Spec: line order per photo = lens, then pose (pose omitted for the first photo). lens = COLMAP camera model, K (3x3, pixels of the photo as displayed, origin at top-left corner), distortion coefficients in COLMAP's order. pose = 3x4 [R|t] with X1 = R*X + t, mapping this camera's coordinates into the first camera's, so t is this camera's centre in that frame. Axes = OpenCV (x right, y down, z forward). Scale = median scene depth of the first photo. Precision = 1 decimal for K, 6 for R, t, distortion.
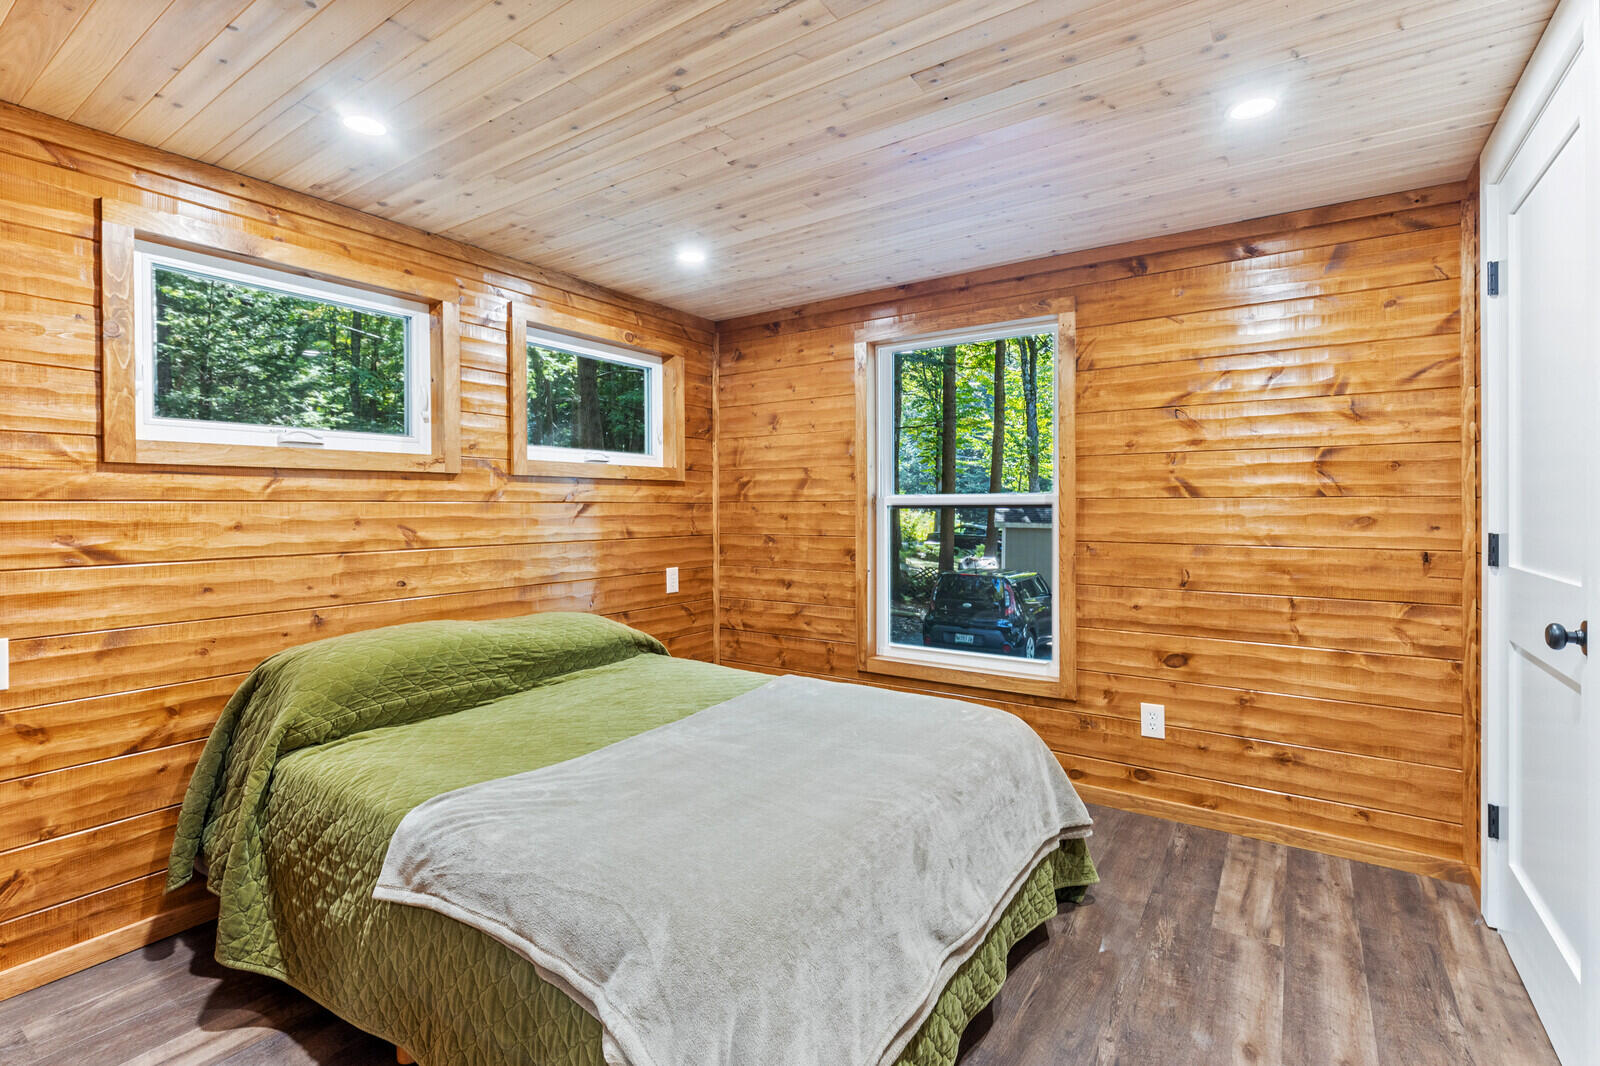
lens RADIAL K [[739.9, 0, 788.5], [0, 739.9, 503.0], [0, 0, 1]] dist [0.003034, -0.000745]
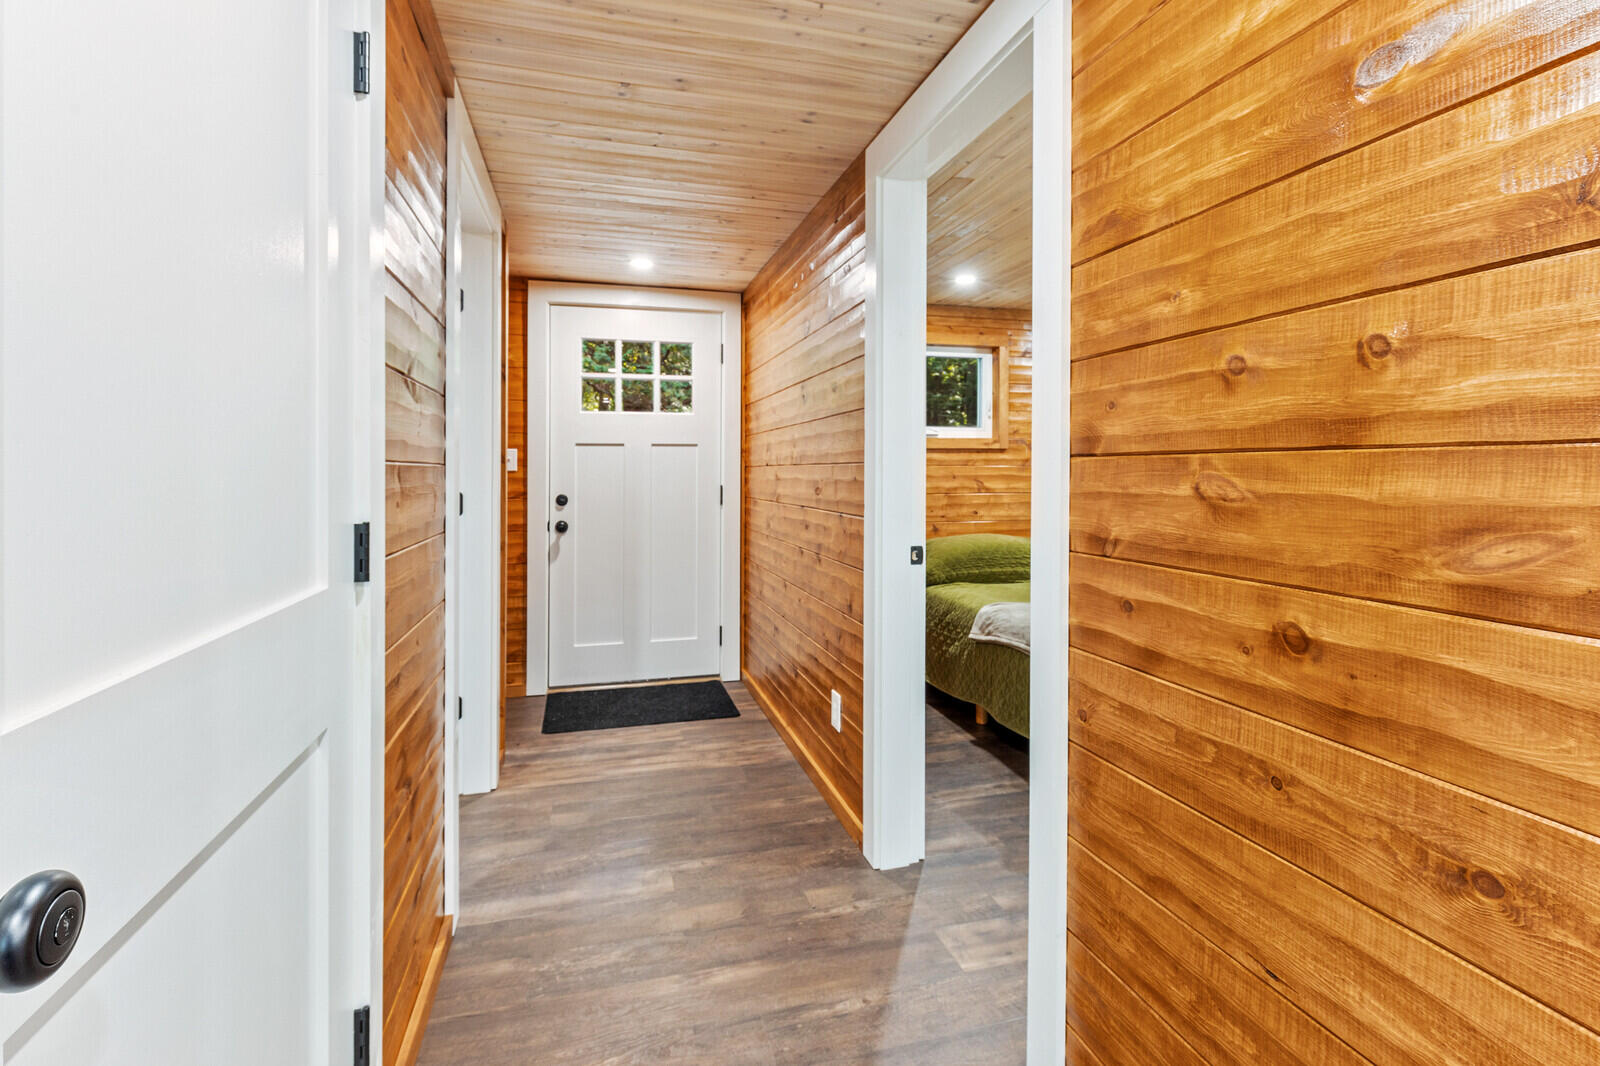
lens RADIAL K [[739.9, 0, 788.5], [0, 739.9, 503.0], [0, 0, 1]] dist [0.003034, -0.000745]
pose [[0.760143, 0.031329, -0.649000, 0.280349], [0.000054, 0.998834, 0.048279, 0.001925], [0.649756, -0.036733, 0.759255, -0.622625]]
